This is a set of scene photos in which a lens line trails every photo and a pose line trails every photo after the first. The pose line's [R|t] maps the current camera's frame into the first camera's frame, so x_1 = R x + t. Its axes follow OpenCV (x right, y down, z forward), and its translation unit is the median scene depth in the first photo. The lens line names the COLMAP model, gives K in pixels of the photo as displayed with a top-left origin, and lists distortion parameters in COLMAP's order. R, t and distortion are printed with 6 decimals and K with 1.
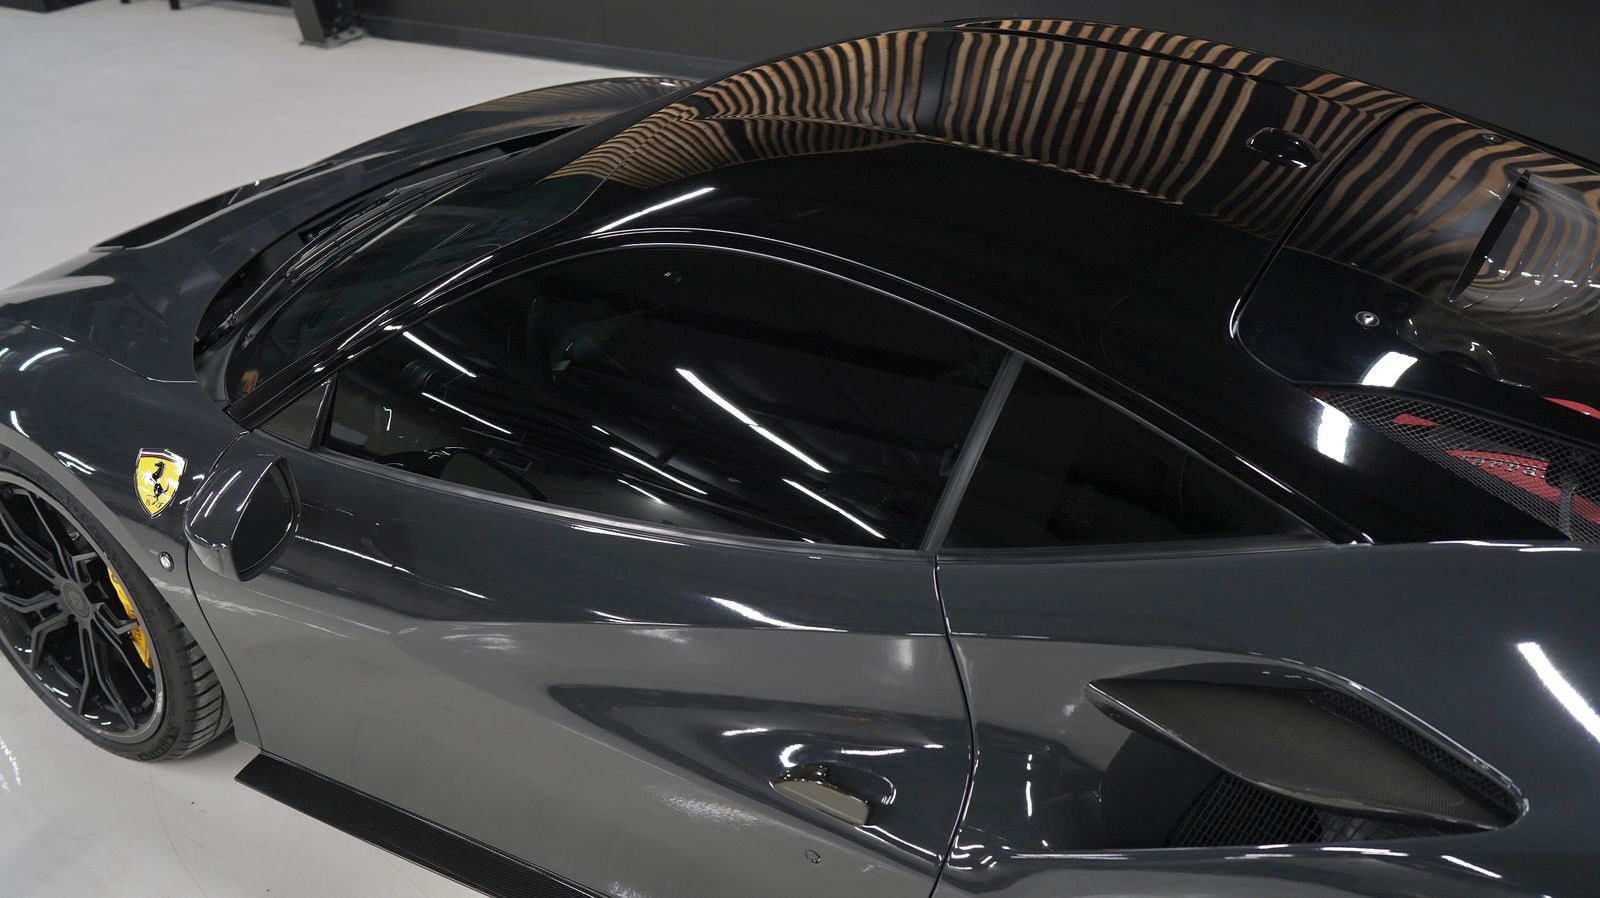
lens RADIAL K [[1546.5, 0, 797.6], [0, 1546.5, 467.6], [0, 0, 1]] dist [-0.103468, 0.135272]
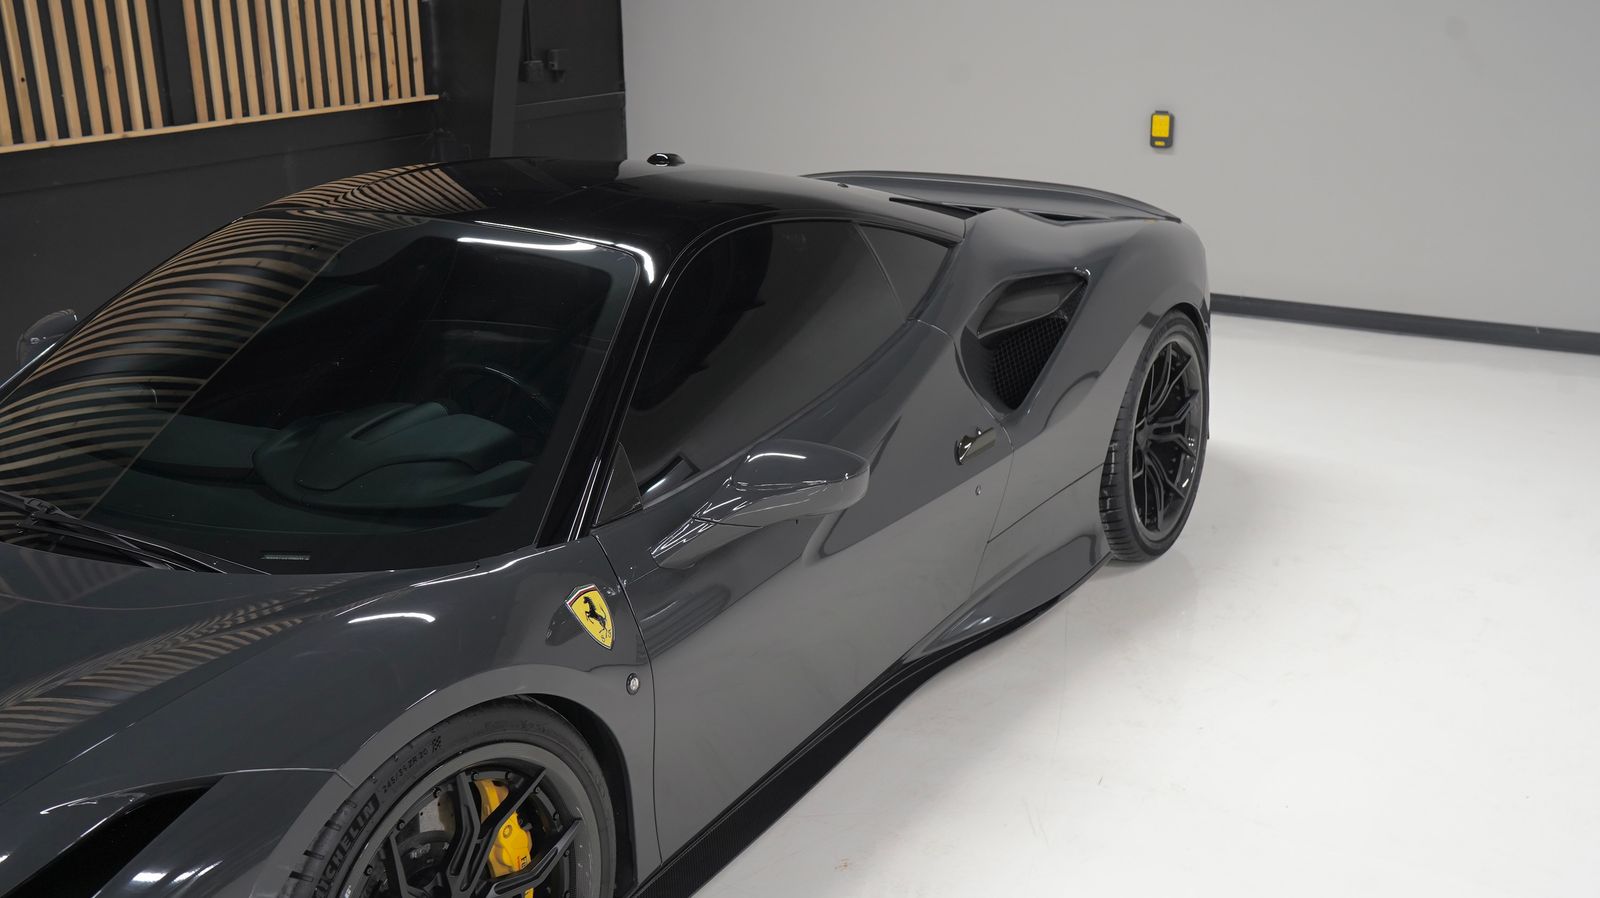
lens RADIAL K [[1547.0, 0, 800.5], [0, 1547.0, 461.6], [0, 0, 1]] dist [-0.103358, 0.142370]
pose [[0.009474, -0.281543, 0.959502, -1.203257], [0.514000, 0.824446, 0.236838, -0.213350], [-0.857738, 0.490940, 0.152524, 0.629876]]
